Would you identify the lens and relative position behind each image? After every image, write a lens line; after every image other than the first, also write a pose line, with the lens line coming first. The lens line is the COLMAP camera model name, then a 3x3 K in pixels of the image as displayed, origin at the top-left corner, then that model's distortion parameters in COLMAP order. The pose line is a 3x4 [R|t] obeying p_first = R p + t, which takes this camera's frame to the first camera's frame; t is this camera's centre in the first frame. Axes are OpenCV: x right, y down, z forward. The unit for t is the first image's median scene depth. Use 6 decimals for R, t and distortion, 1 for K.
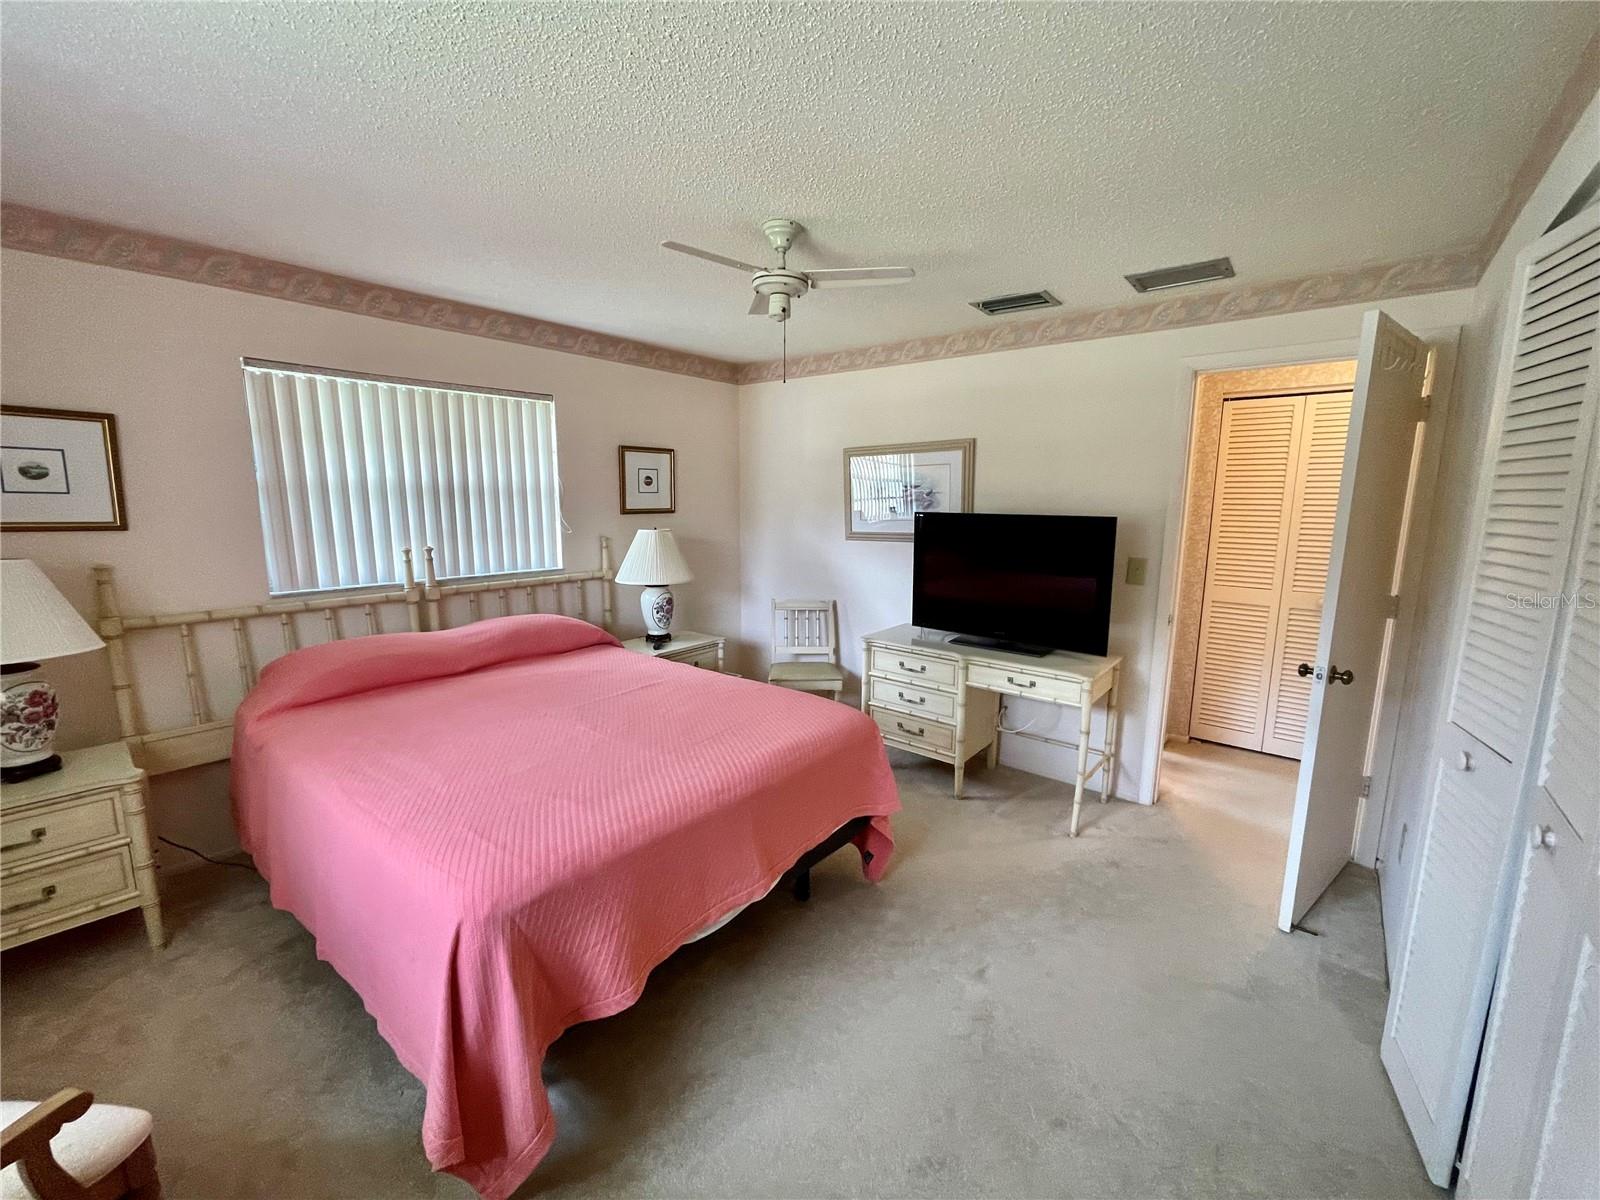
lens RADIAL K [[651.8, 0, 800.0], [0, 651.8, 600.0], [0, 0, 1]] dist [-0.000777, 0.000150]
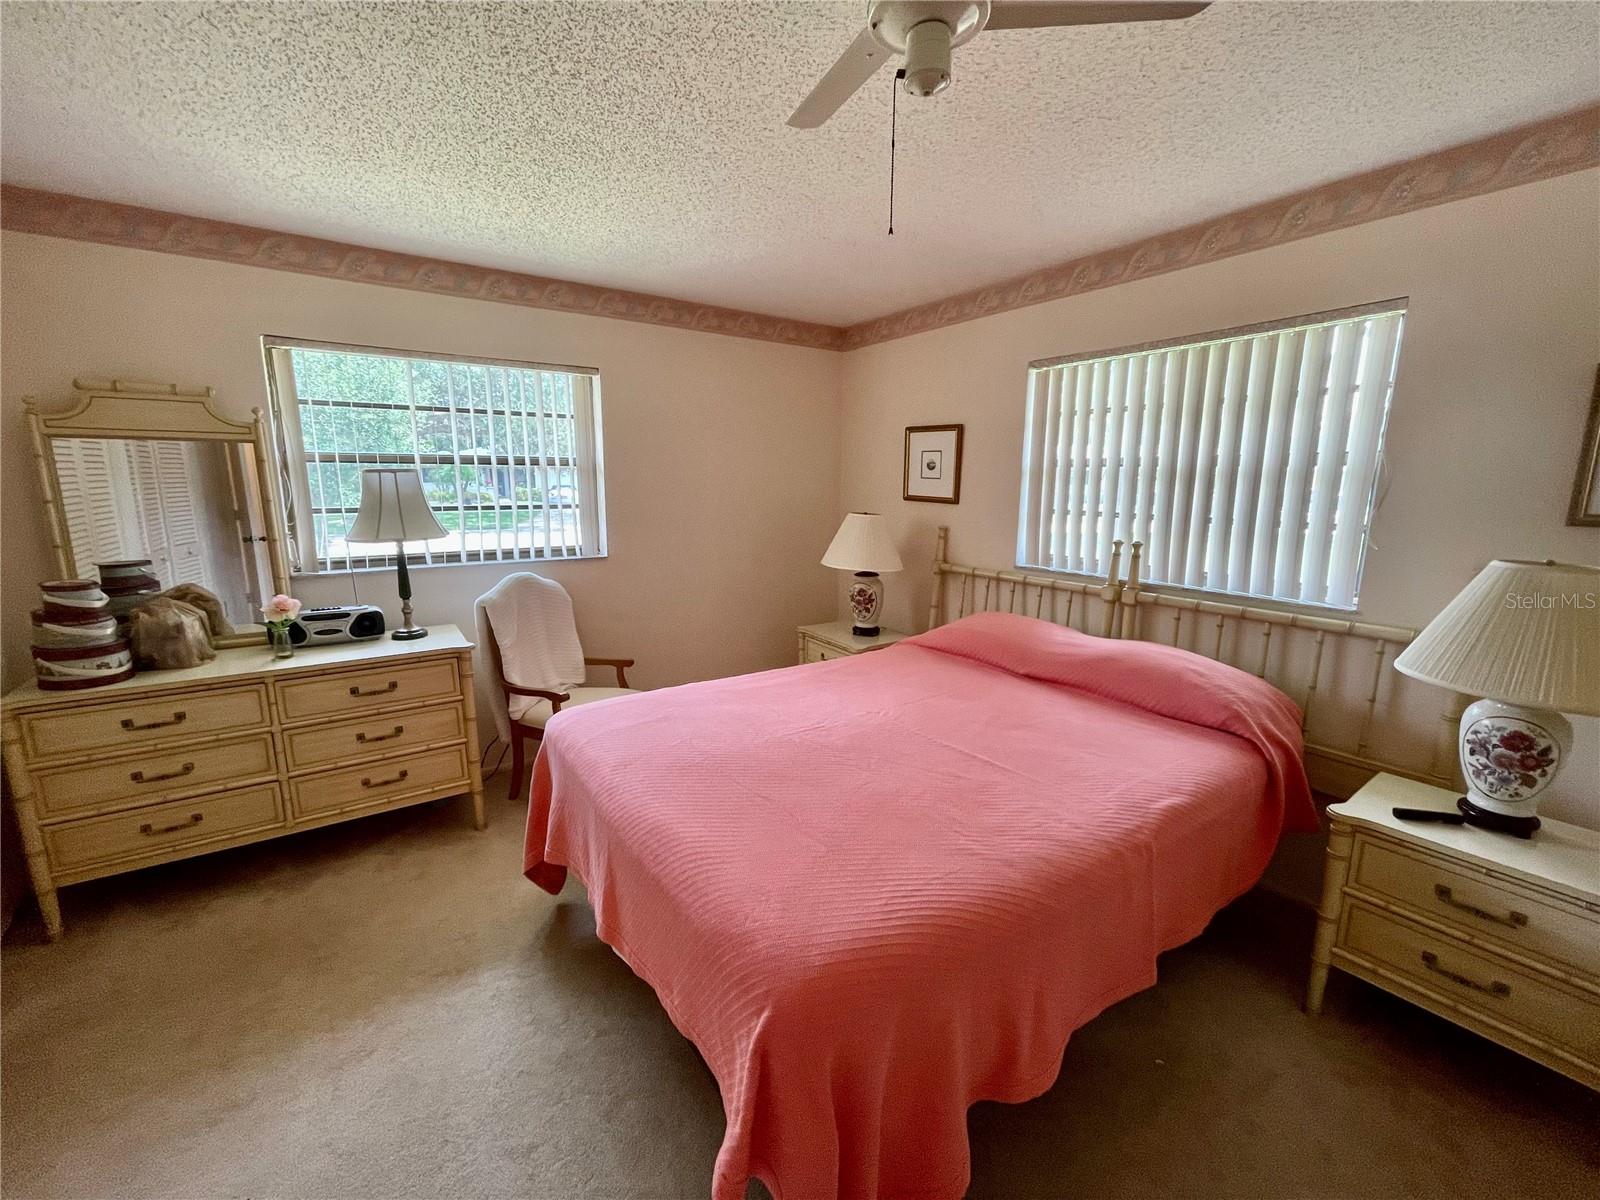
lens RADIAL K [[651.8, 0, 800.0], [0, 651.8, 600.0], [0, 0, 1]] dist [-0.000777, 0.000150]
pose [[-0.282233, 0.172427, -0.943723, 0.375837], [-0.155679, 0.962445, 0.222406, -0.132233], [0.946630, 0.209688, -0.244790, 0.831109]]
